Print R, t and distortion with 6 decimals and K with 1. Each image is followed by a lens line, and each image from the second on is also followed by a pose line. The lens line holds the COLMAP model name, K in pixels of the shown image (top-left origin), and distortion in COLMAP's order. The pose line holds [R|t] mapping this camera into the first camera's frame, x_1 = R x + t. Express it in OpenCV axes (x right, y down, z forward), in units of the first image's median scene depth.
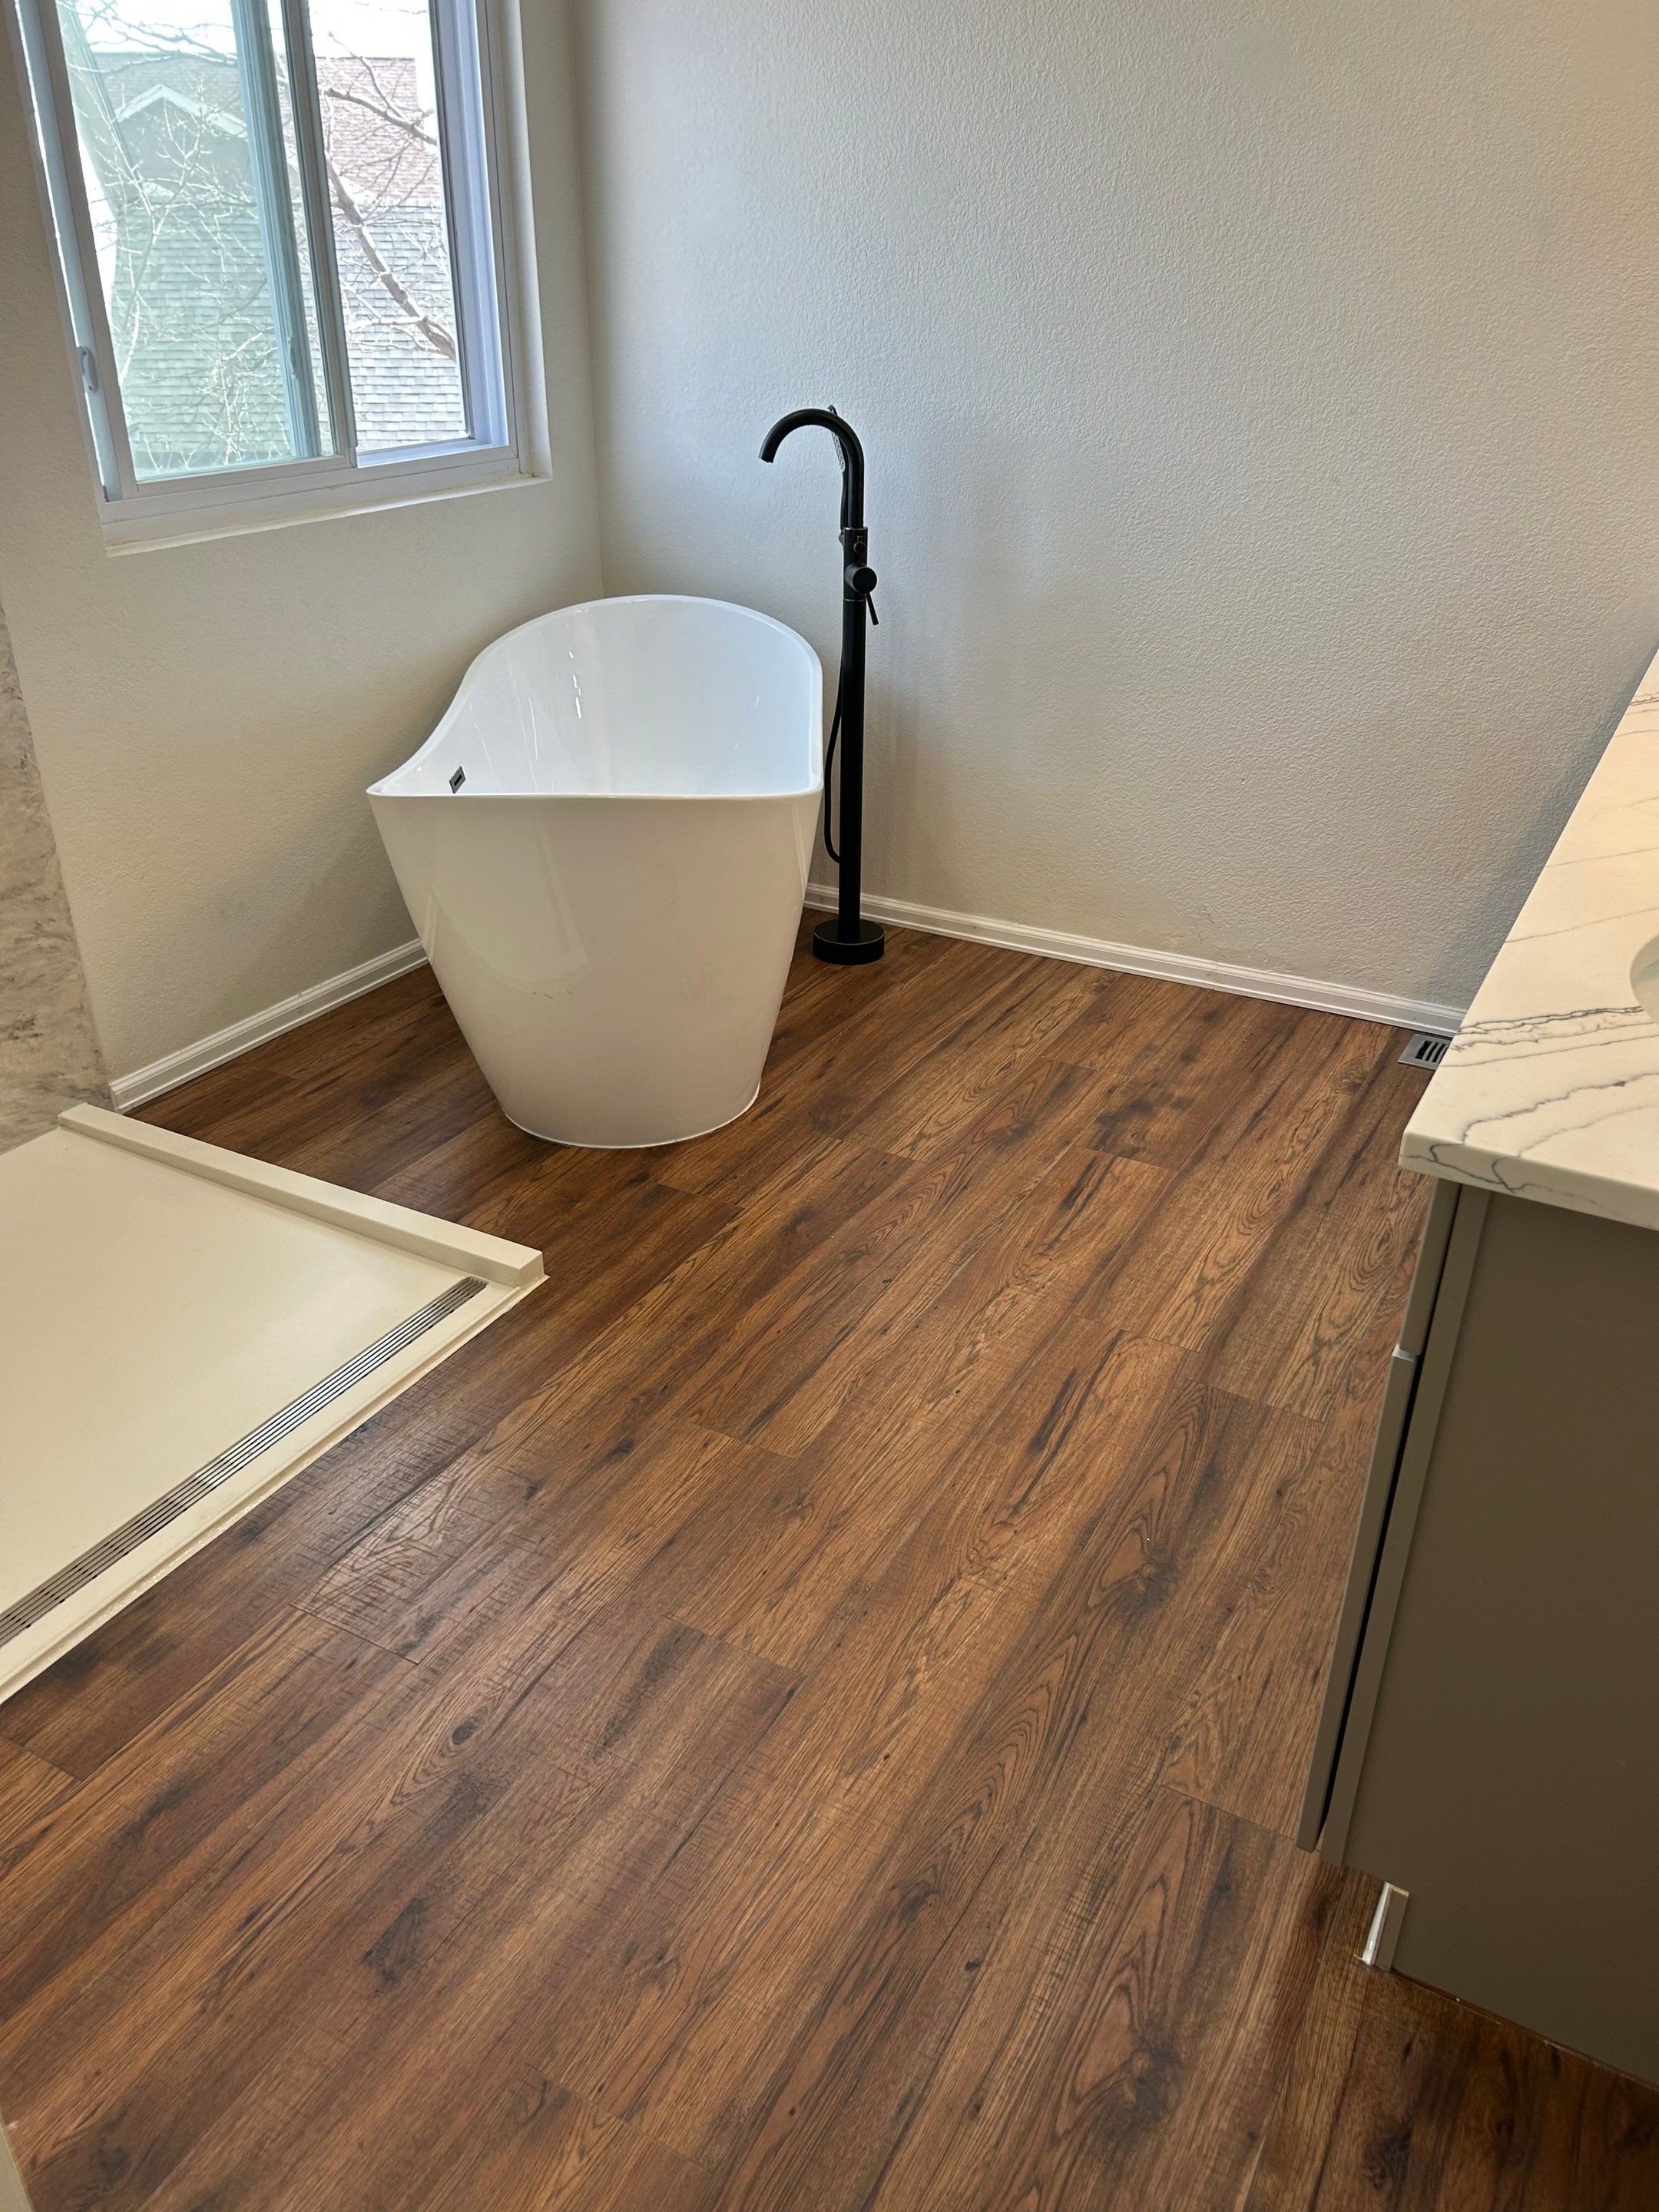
lens RADIAL K [[1665.7, 0, 837.6], [0, 1665.7, 1111.7], [0, 0, 1]] dist [0.070349, -0.081515]
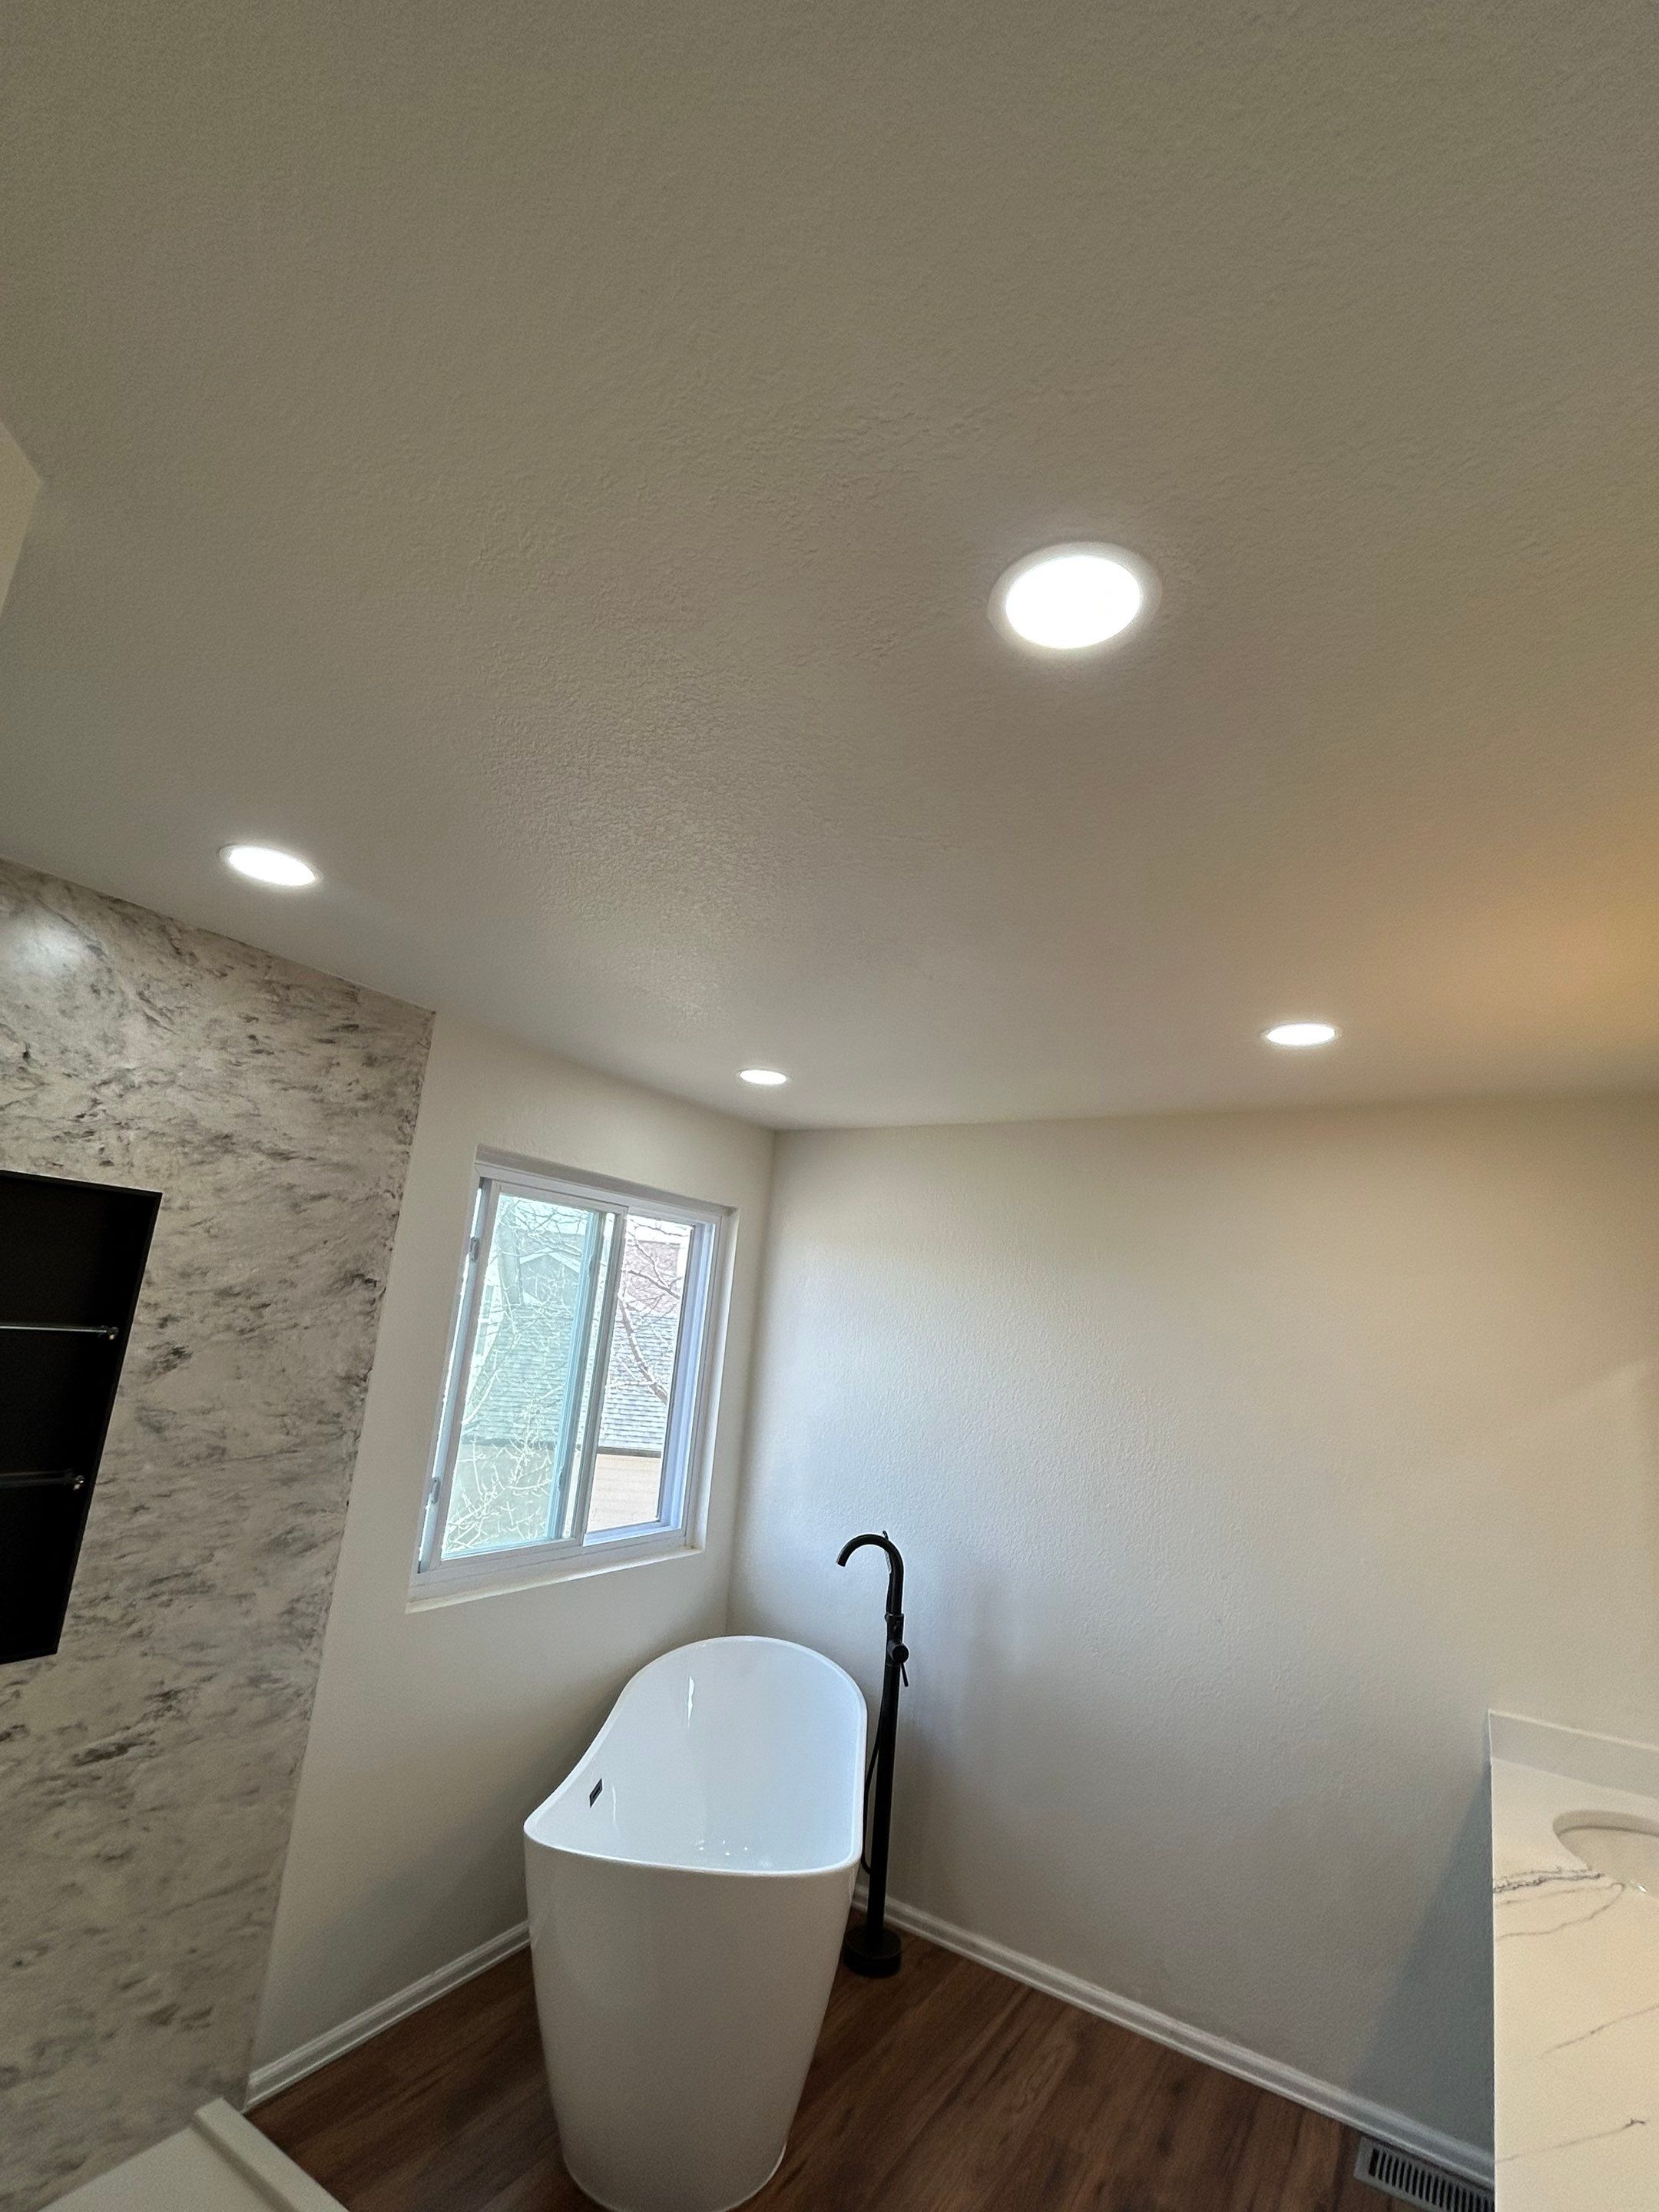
lens RADIAL K [[1018.0, 0, 829.7], [0, 1018.0, 1097.5], [0, 0, 1]] dist [-0.001533, 0.001008]
pose [[0.995478, 0.059337, -0.074180, -0.010065], [-0.093282, 0.758132, -0.645394, -0.128756], [0.017943, 0.649396, 0.760239, 0.005446]]
